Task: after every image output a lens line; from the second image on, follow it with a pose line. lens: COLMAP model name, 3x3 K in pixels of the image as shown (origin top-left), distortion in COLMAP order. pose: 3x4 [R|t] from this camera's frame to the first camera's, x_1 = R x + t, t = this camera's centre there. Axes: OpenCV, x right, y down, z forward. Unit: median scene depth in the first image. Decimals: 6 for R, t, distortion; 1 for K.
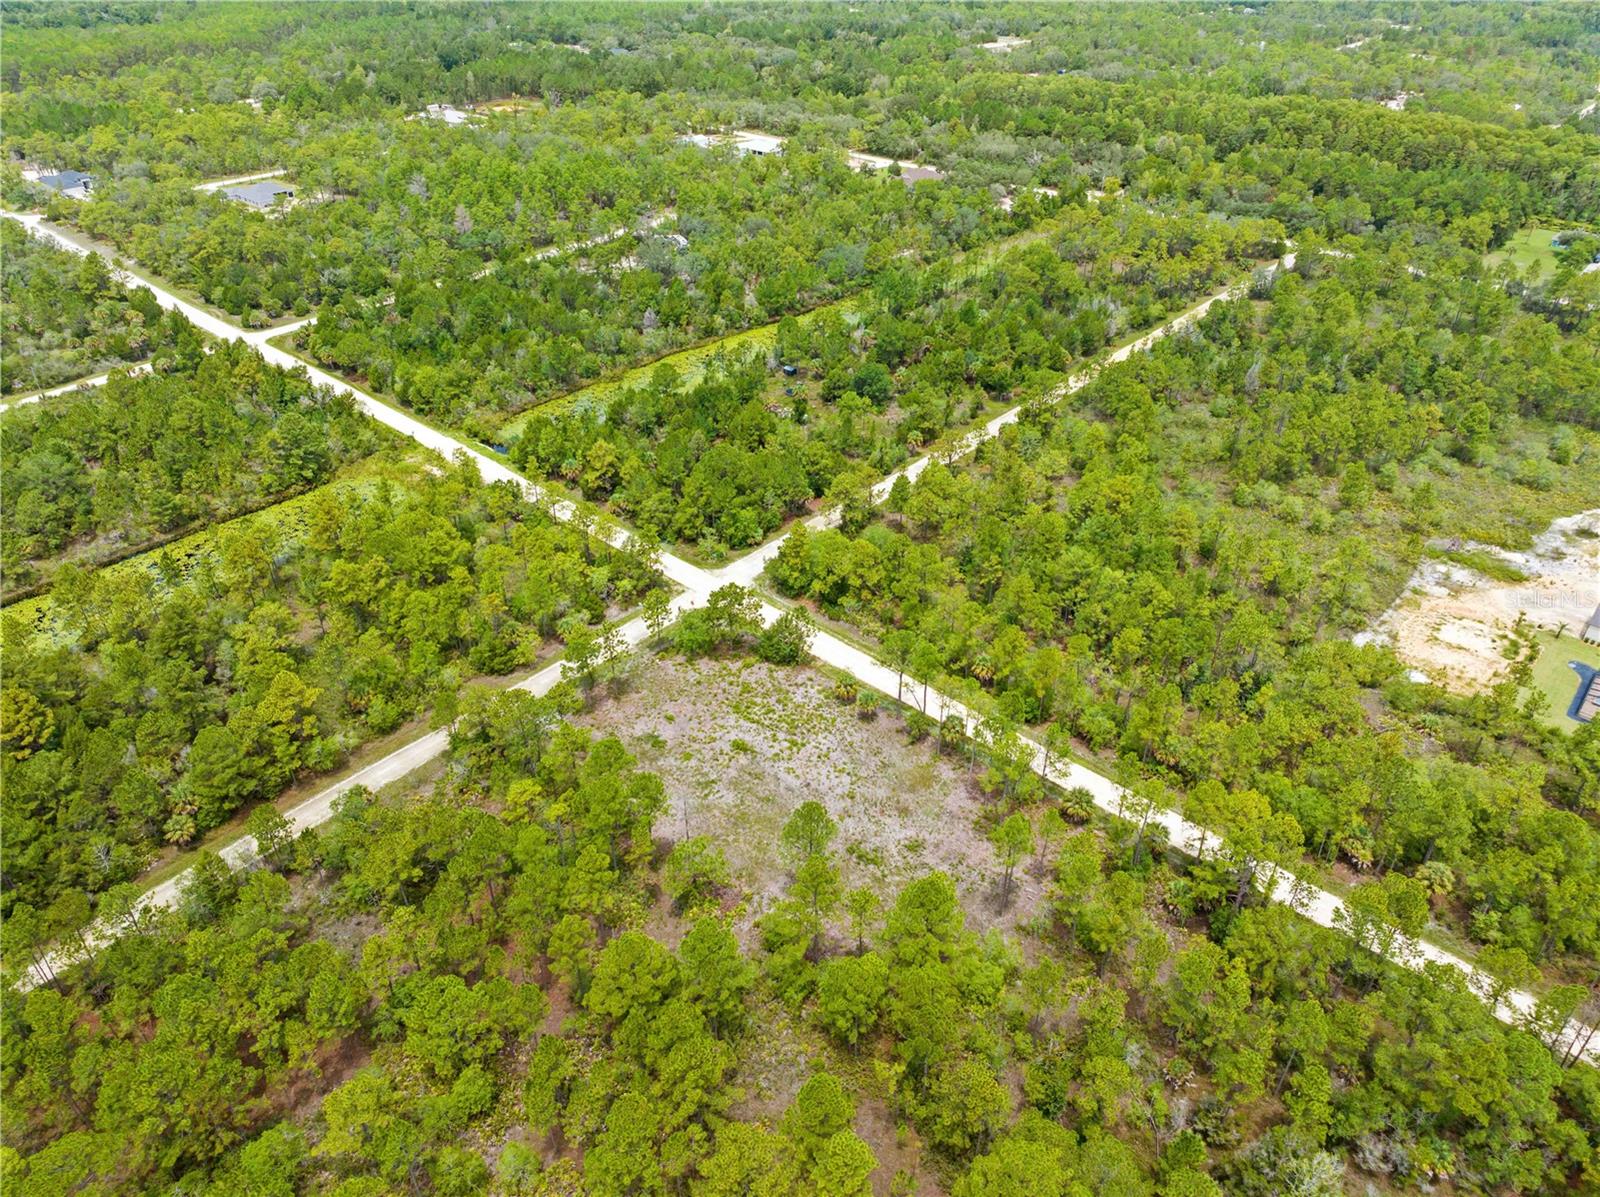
lens RADIAL K [[1123.4, 0, 798.8], [0, 1123.4, 599.3], [0, 0, 1]] dist [-0.041741, 0.013446]
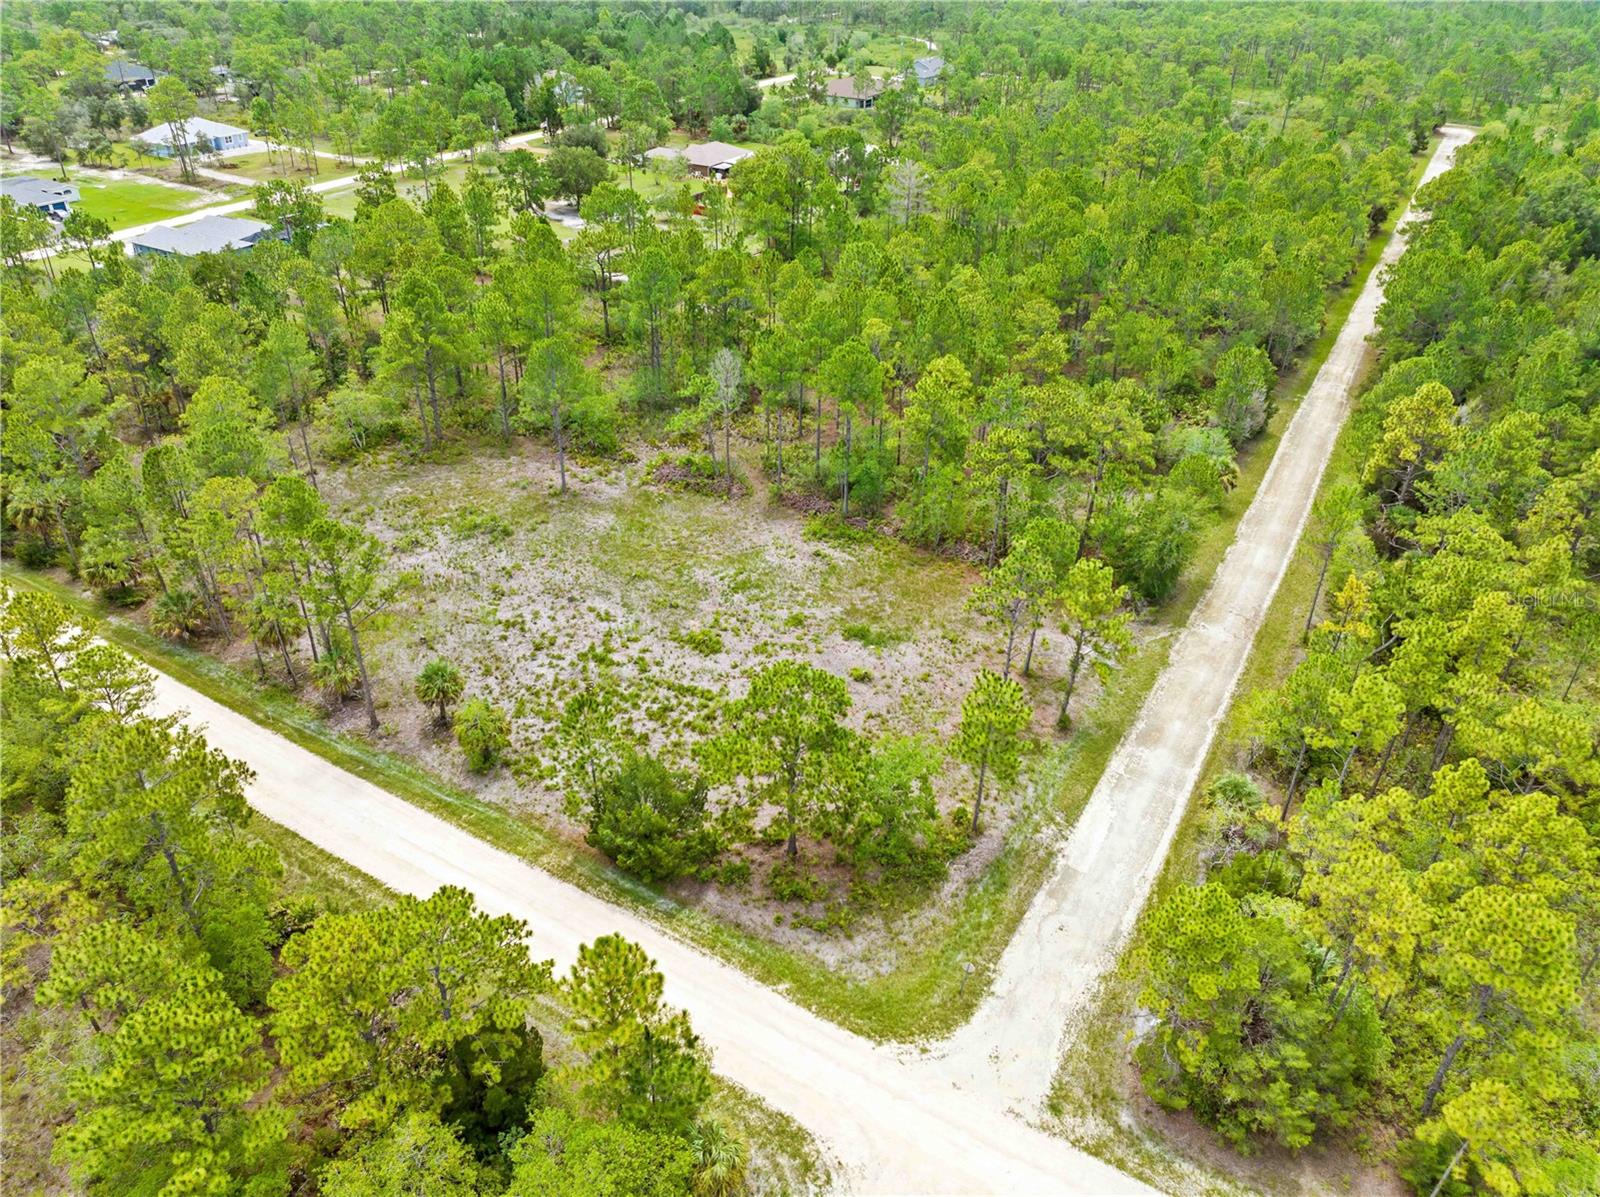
lens RADIAL K [[1123.4, 0, 797.2], [0, 1123.4, 598.1], [0, 0, 1]] dist [-0.041741, 0.013446]
pose [[-0.981418, 0.090554, -0.169171, -0.006854], [-0.118569, 0.406984, 0.905707, -0.317481], [0.150865, 0.908936, -0.388684, 1.049995]]
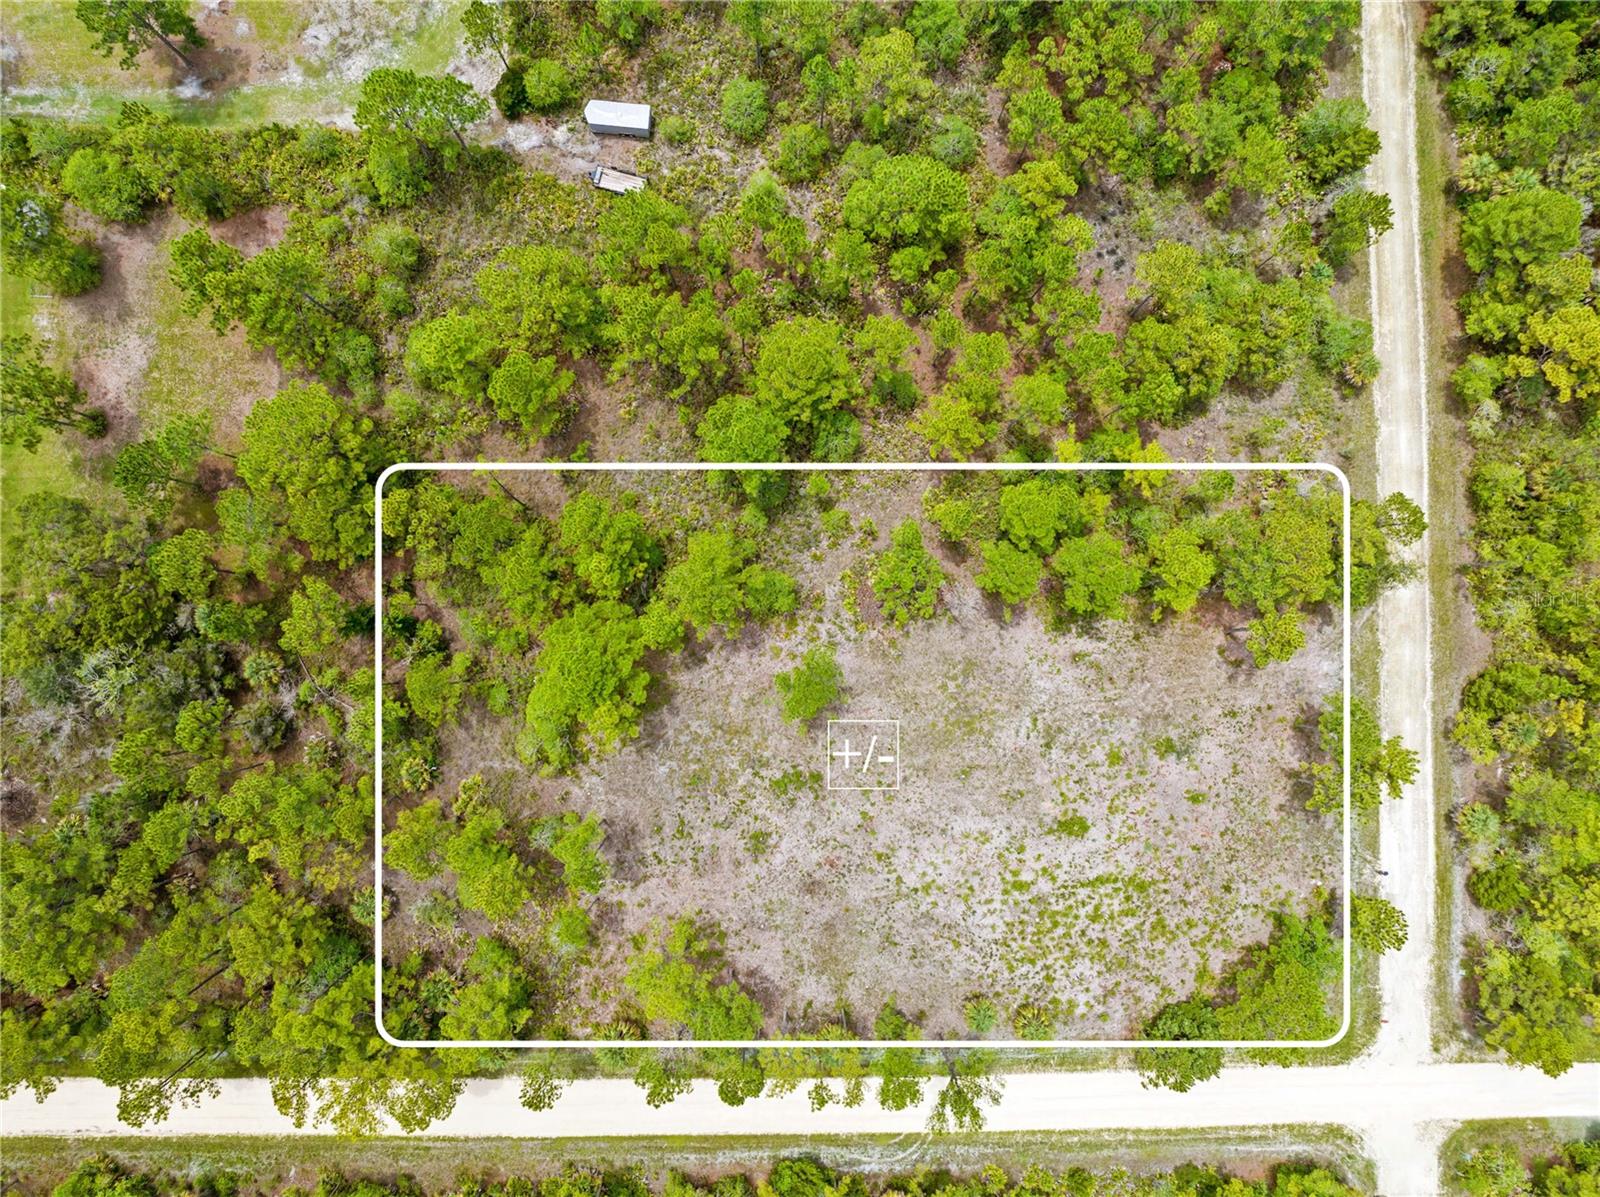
lens RADIAL K [[1123.4, 0, 801.3], [0, 1123.4, 600.6], [0, 0, 1]] dist [-0.041741, 0.013446]
pose [[-0.738723, 0.673525, -0.025552, -0.005251], [-0.391312, -0.397707, 0.829882, -0.270749], [0.548784, 0.623051, 0.557354, 0.399338]]
